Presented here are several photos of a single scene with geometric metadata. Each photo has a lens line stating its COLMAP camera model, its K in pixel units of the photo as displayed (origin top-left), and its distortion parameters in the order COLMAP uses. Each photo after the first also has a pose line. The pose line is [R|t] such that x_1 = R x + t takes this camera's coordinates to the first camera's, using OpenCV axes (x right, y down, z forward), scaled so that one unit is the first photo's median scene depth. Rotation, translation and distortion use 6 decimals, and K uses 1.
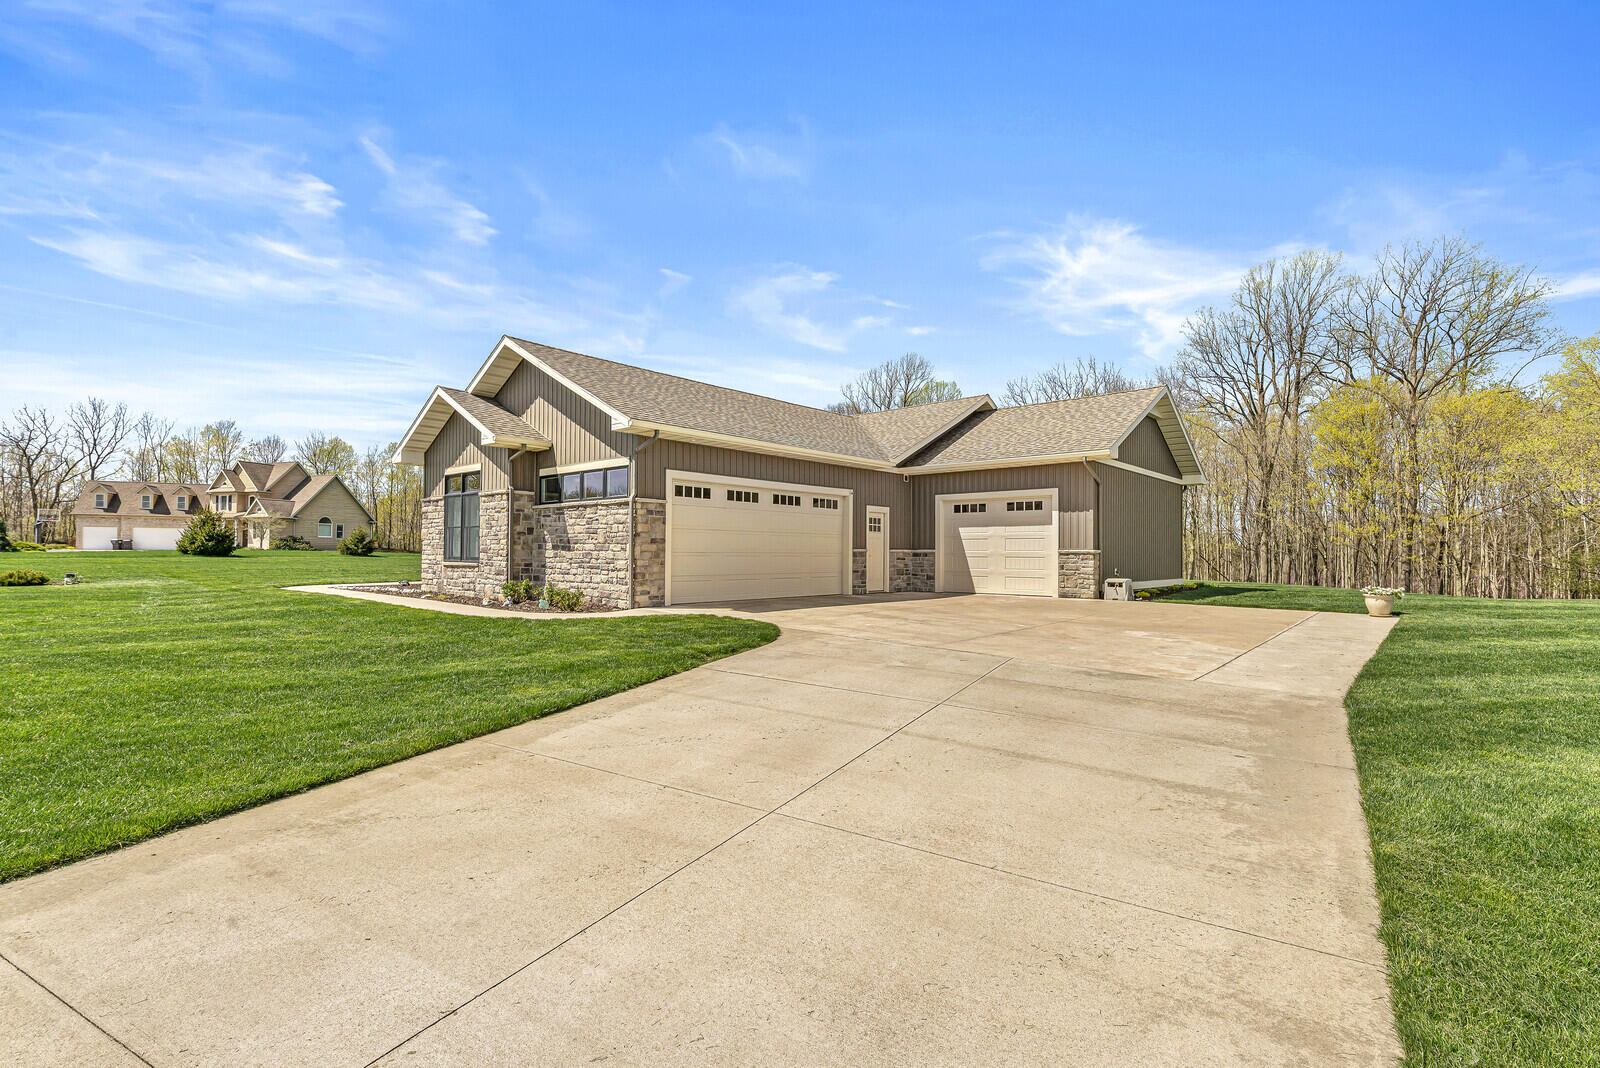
lens RADIAL K [[717.6, 0, 800.0], [0, 717.6, 534.0], [0, 0, 1]] dist [0.014708, 0.000075]
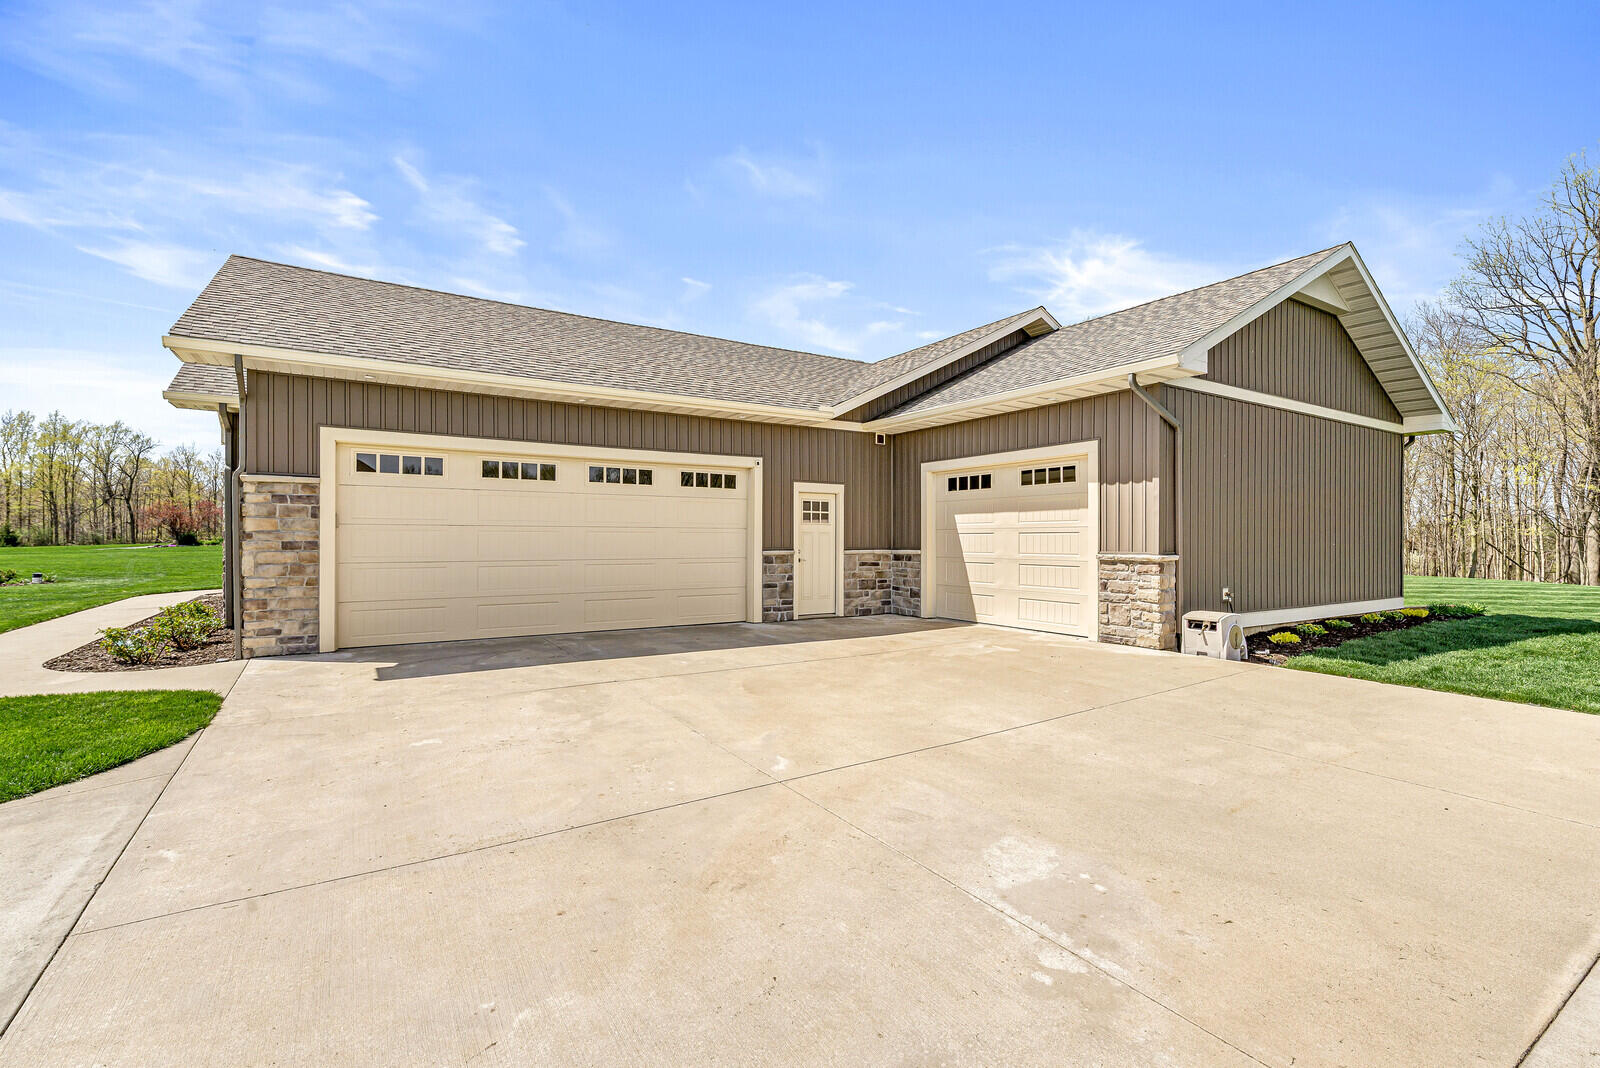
lens RADIAL K [[694.7, 0, 798.9], [0, 694.7, 529.9], [0, 0, 1]] dist [0.001934, 0.000205]
pose [[0.960528, -0.007426, -0.278085, 0.265360], [0.010989, 0.999876, 0.011255, -0.004120], [0.277967, -0.013867, 0.960491, 0.398688]]
